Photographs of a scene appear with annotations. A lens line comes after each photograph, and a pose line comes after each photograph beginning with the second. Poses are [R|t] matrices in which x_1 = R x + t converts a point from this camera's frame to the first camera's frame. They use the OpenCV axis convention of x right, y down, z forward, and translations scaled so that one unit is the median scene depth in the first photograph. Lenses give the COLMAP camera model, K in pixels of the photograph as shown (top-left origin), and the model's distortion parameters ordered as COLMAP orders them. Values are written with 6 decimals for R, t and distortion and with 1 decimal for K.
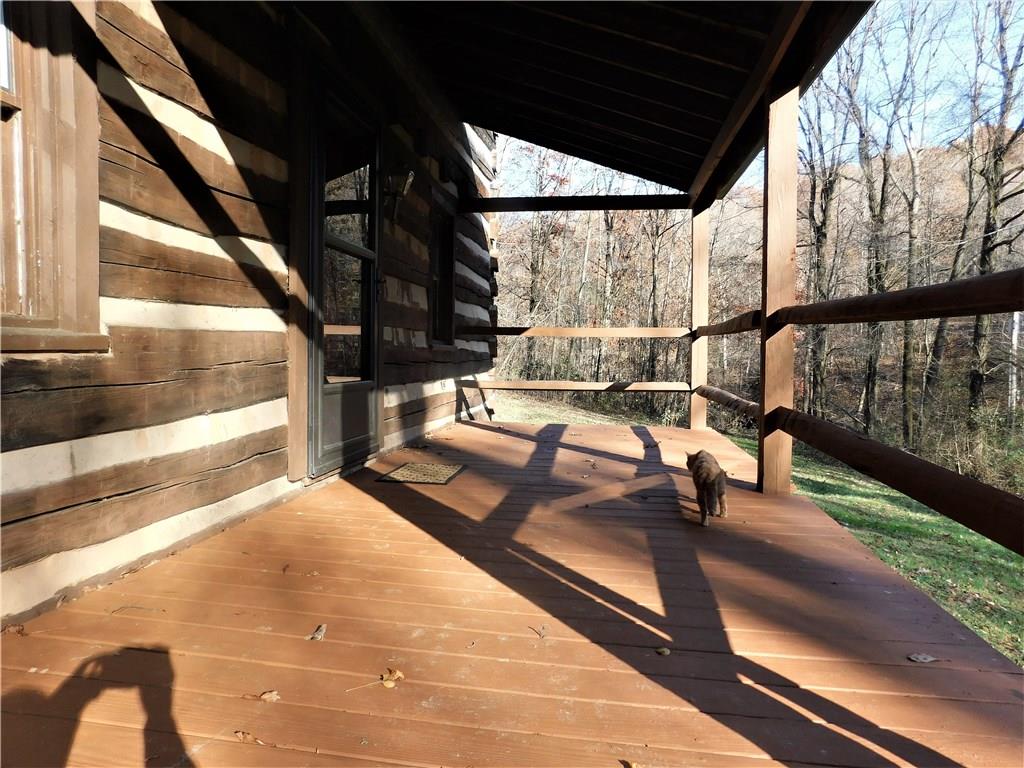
lens RADIAL K [[695.3, 0, 511.4], [0, 695.3, 377.7], [0, 0, 1]] dist [-0.028991, 0.029831]
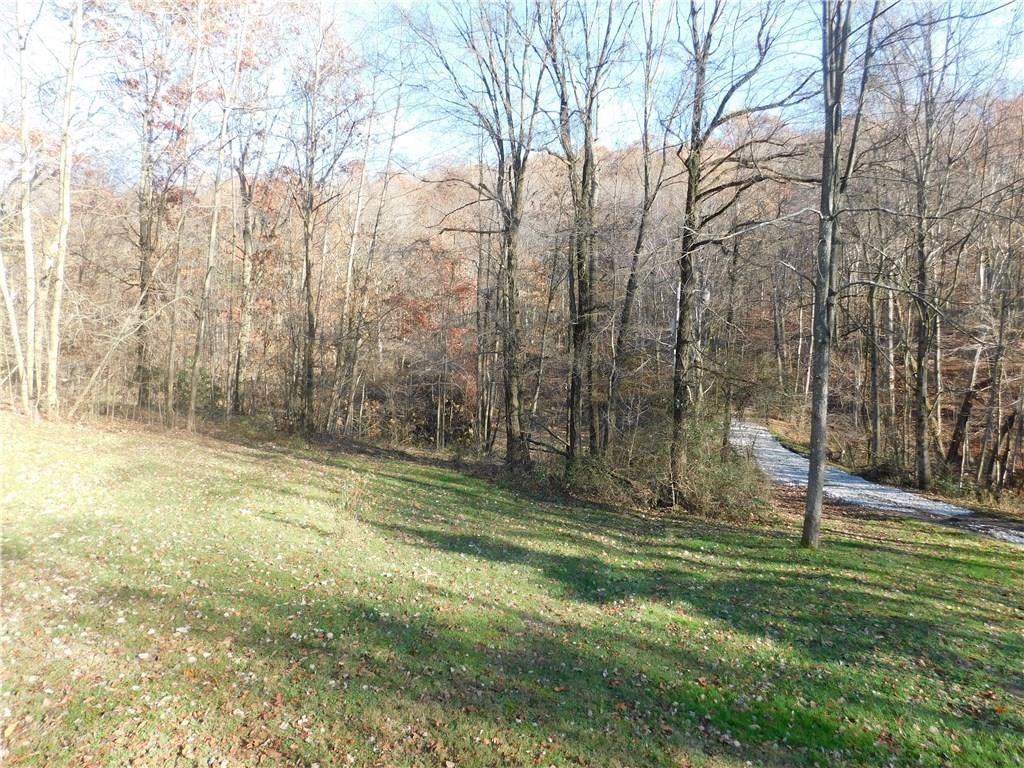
lens RADIAL K [[695.3, 0, 516.7], [0, 695.3, 375.0], [0, 0, 1]] dist [-0.028991, 0.029831]
pose [[0.873921, -0.031263, 0.485062, 0.037934], [0.024093, 0.999489, 0.021012, -0.040993], [-0.485471, -0.006676, 0.874227, 0.290817]]
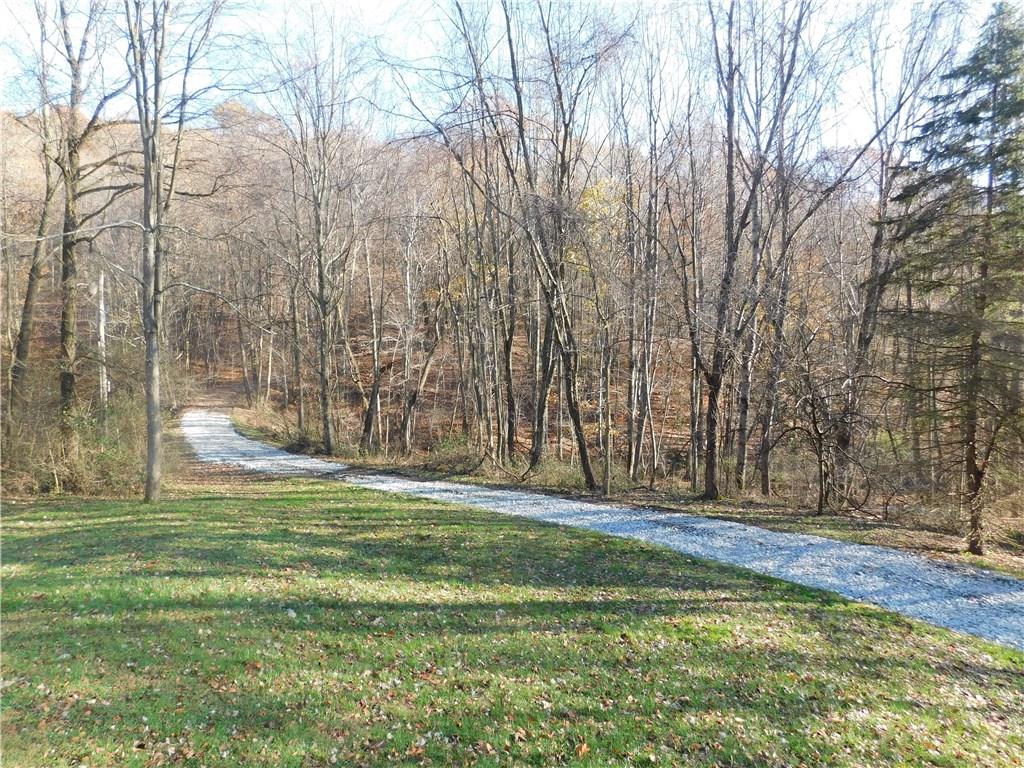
lens RADIAL K [[695.3, 0, 510.7], [0, 695.3, 381.0], [0, 0, 1]] dist [-0.028991, 0.029831]
pose [[0.398895, -0.065969, 0.914621, 0.044299], [0.034462, 0.997783, 0.056938, -0.028067], [-0.916349, 0.008808, 0.400284, 0.054723]]
